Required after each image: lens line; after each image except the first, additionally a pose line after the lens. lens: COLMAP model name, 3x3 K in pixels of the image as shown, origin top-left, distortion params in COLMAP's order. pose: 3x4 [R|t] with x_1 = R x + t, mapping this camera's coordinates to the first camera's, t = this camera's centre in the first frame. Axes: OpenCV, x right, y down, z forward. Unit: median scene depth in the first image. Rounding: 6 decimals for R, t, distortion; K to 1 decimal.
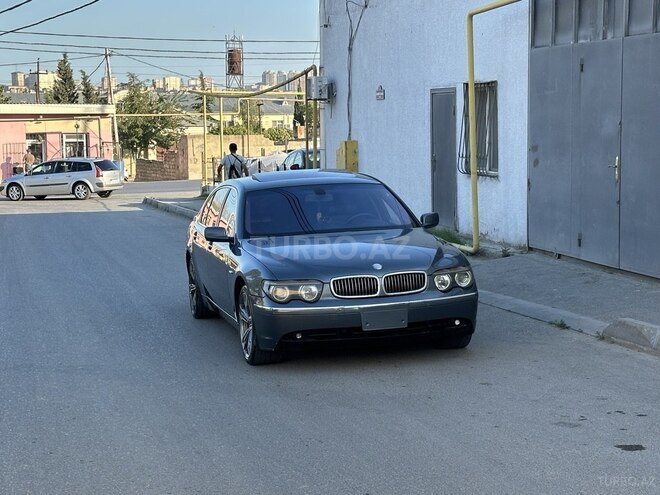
lens RADIAL K [[1306.1, 0, 330.0], [0, 1306.1, 247.5], [0, 0, 1]] dist [0.146120, -0.070978]
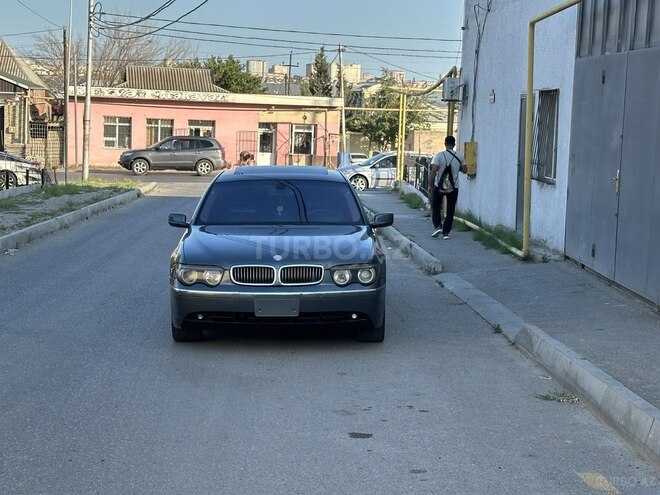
lens RADIAL K [[1306.1, 0, 330.0], [0, 1306.1, 247.5], [0, 0, 1]] dist [0.146120, -0.070978]
pose [[0.973555, 0.066114, -0.218677, 0.195071], [-0.065413, 0.997804, 0.010452, -0.005006], [0.218887, 0.004129, 0.975741, -0.022518]]
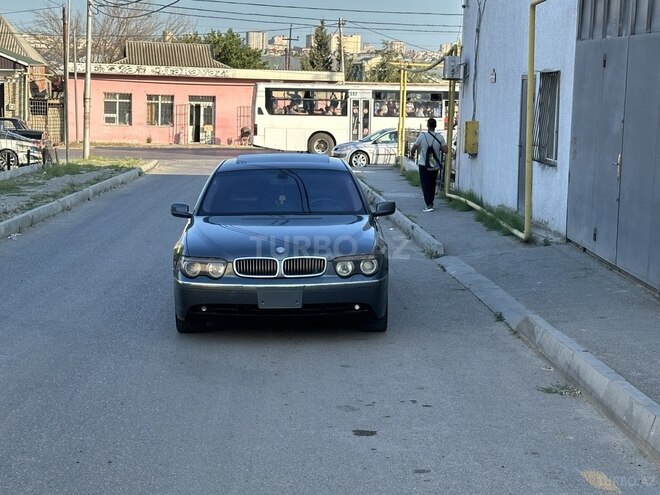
lens RADIAL K [[1306.1, 0, 330.0], [0, 1306.1, 247.5], [0, 0, 1]] dist [0.146120, -0.070978]
pose [[0.973801, 0.063443, -0.218371, 0.194477], [-0.057677, 0.997800, 0.032688, -0.015584], [0.219965, -0.019237, 0.975318, -0.025078]]
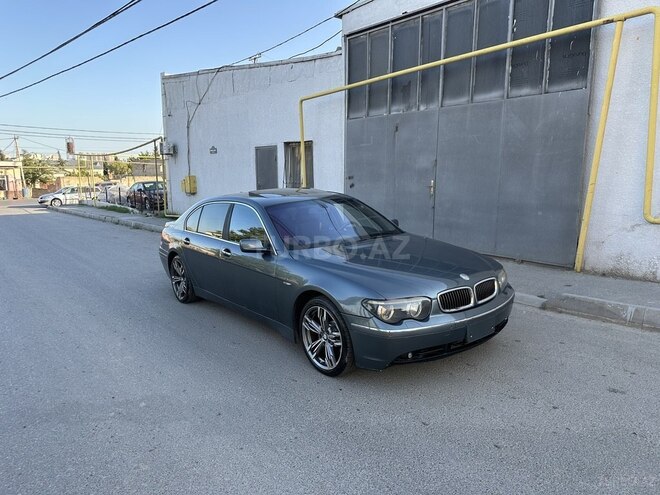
lens RADIAL K [[429.0, 0, 330.0], [0, 429.0, 247.5], [0, 0, 1]] dist [0.103272, -0.127073]
pose [[0.894323, -0.067113, 0.442361, -0.131652], [0.036413, 0.996324, 0.077541, -0.026451], [-0.445938, -0.053239, 0.893479, 0.474969]]
